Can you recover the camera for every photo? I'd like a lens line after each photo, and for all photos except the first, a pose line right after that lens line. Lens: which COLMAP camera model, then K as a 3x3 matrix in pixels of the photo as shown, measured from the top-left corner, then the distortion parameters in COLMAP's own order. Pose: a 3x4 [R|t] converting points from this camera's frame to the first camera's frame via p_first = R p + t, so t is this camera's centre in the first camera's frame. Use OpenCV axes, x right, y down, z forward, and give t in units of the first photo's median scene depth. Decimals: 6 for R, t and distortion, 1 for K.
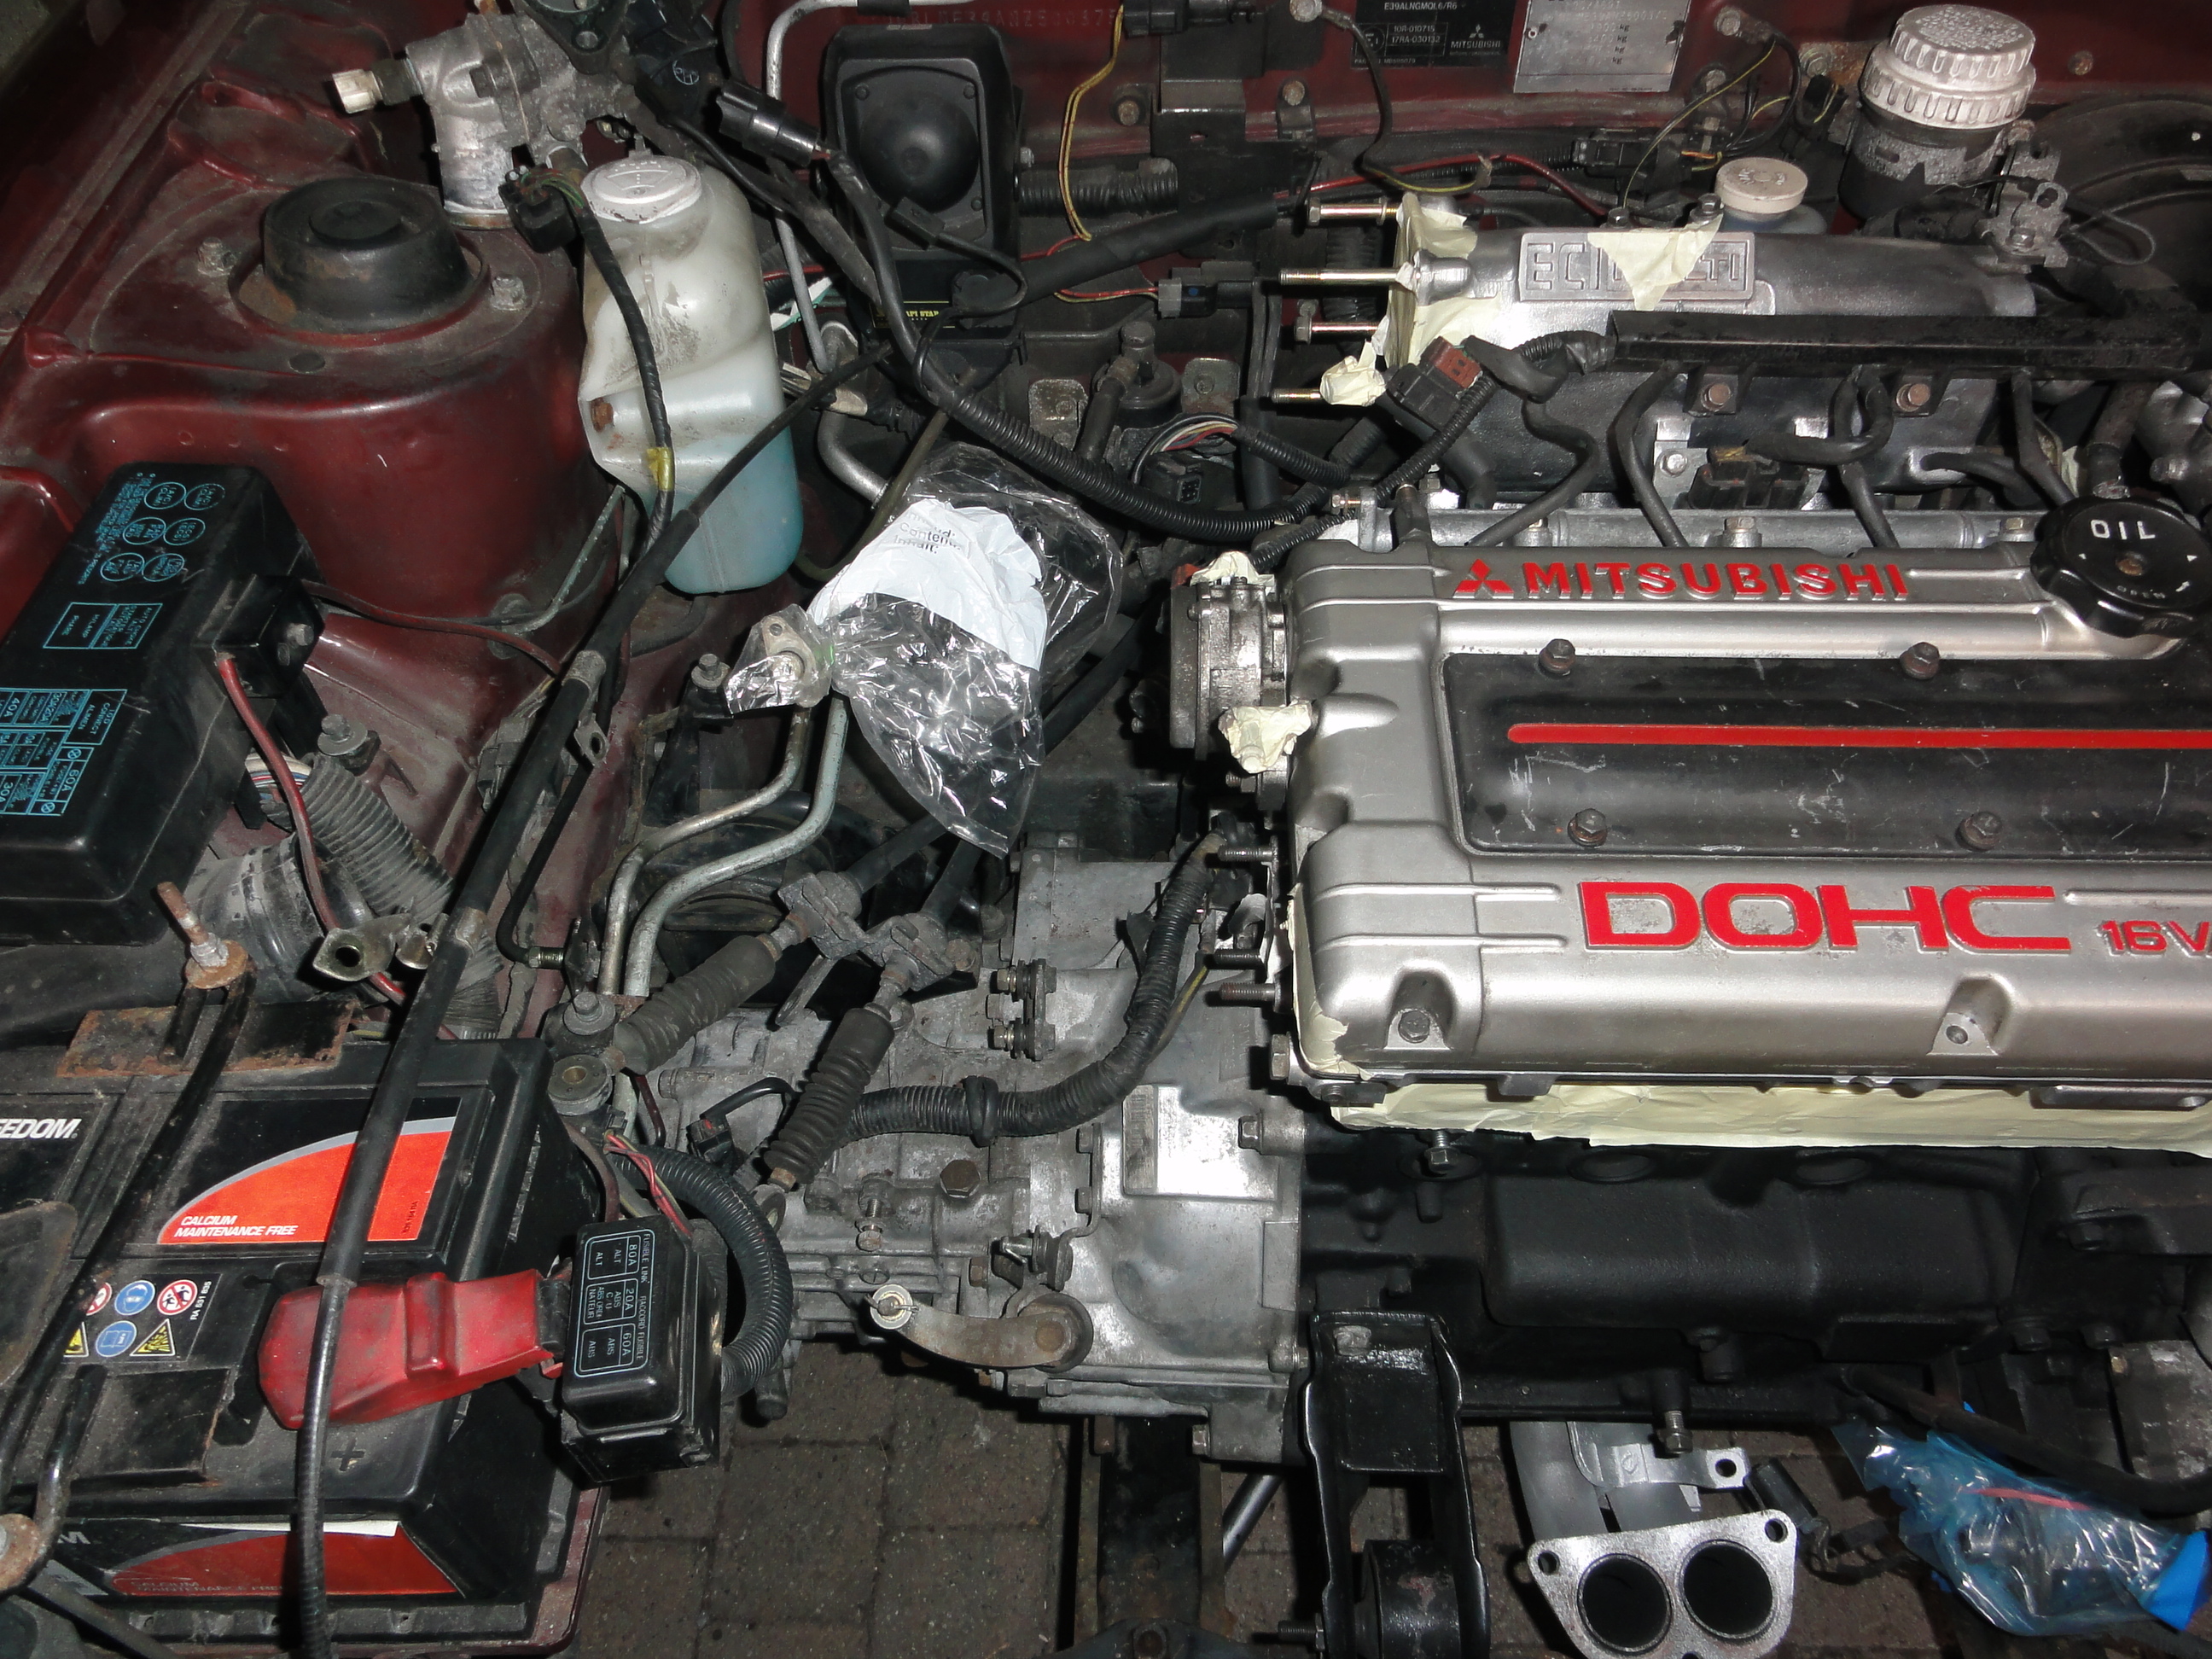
lens RADIAL K [[1552.7, 0, 1106.0], [0, 1552.7, 829.5], [0, 0, 1]] dist [-0.004928, 0.006990]
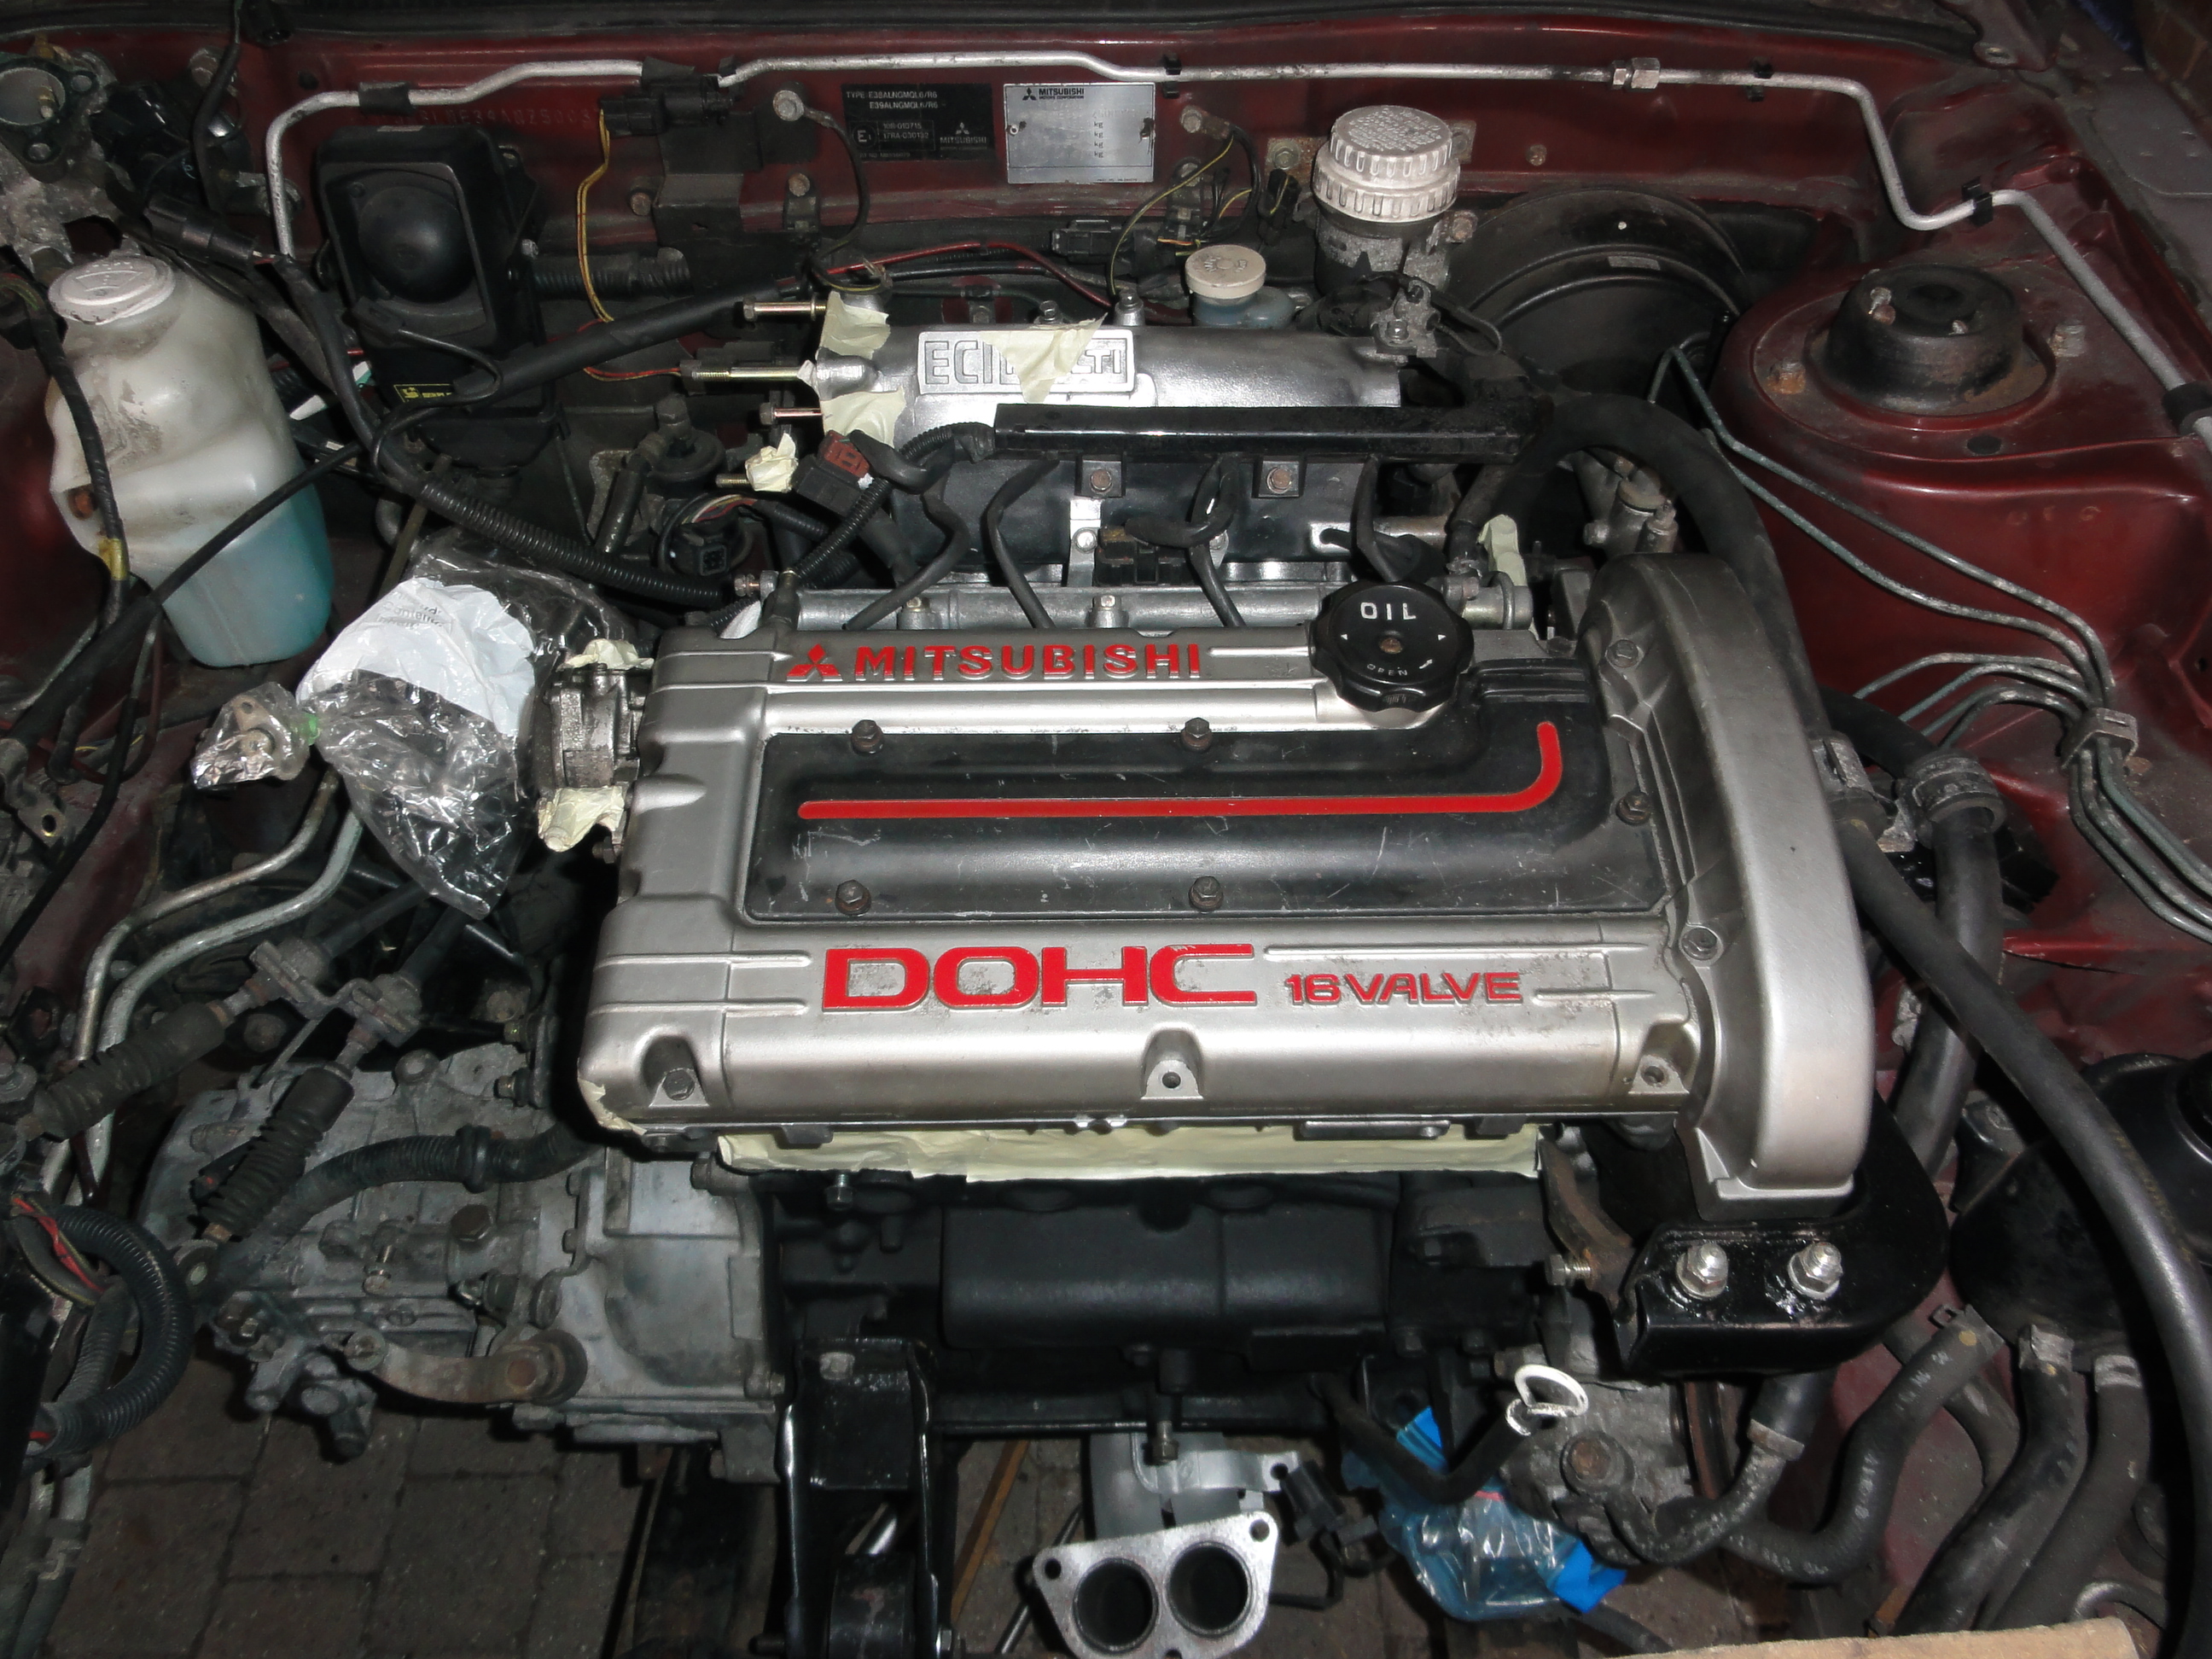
lens RADIAL K [[1552.7, 0, 1106.0], [0, 1552.7, 829.5], [0, 0, 1]] dist [-0.004928, 0.006990]
pose [[0.999071, -0.019004, 0.038682, 0.323229], [0.019269, 0.999793, -0.006496, -0.027790], [-0.038550, 0.007235, 0.999230, -0.071593]]
